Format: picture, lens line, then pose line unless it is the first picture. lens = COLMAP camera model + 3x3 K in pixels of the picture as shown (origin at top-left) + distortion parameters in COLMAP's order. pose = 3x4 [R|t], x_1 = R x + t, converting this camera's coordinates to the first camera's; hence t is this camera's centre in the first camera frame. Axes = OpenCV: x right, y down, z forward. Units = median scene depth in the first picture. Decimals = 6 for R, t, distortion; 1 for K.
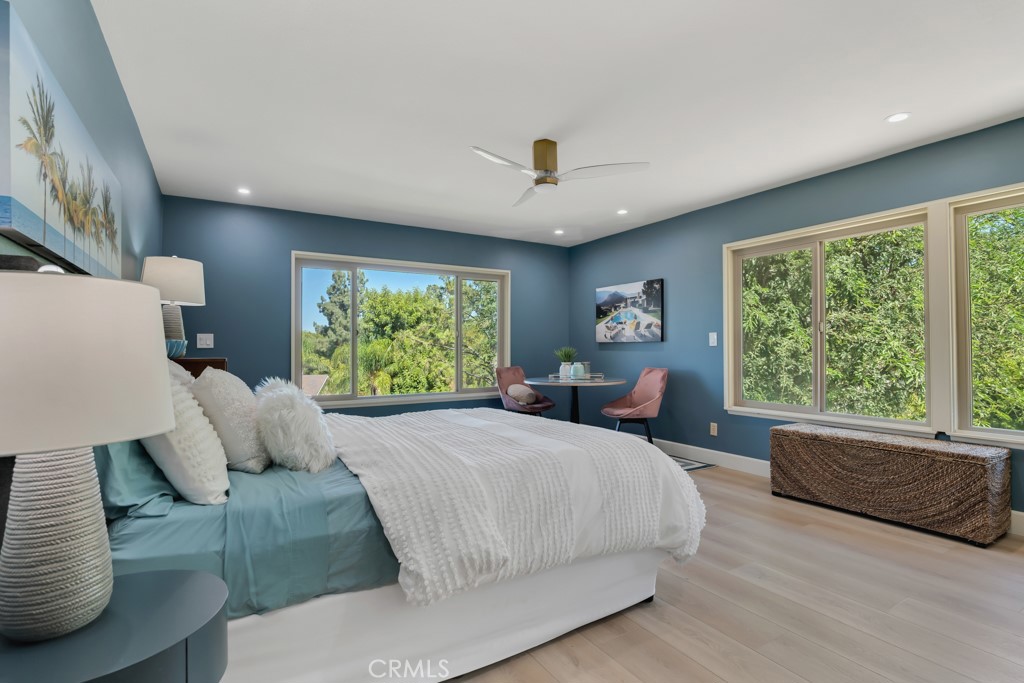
lens RADIAL K [[485.4, 0, 515.0], [0, 485.4, 342.2], [0, 0, 1]] dist [-0.017916, -0.000041]
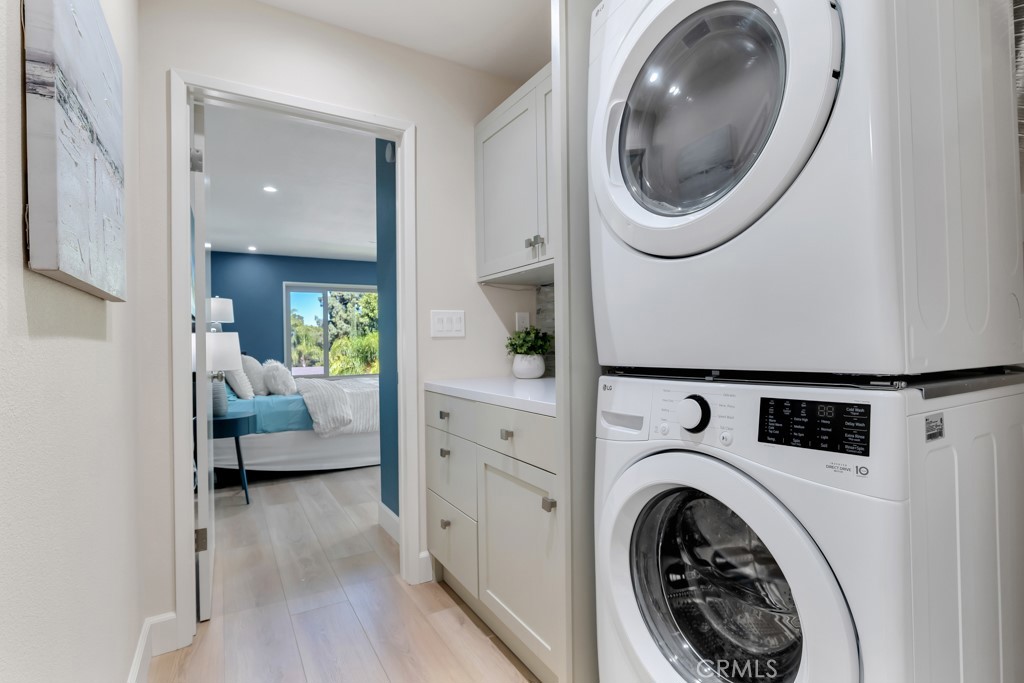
lens RADIAL K [[485.4, 0, 510.7], [0, 485.4, 341.7], [0, 0, 1]] dist [-0.017916, -0.000041]
pose [[0.999844, -0.011480, -0.013394, 0.761398], [0.011724, 0.999764, 0.018303, -0.043275], [0.013180, -0.018457, 0.999743, -1.445758]]
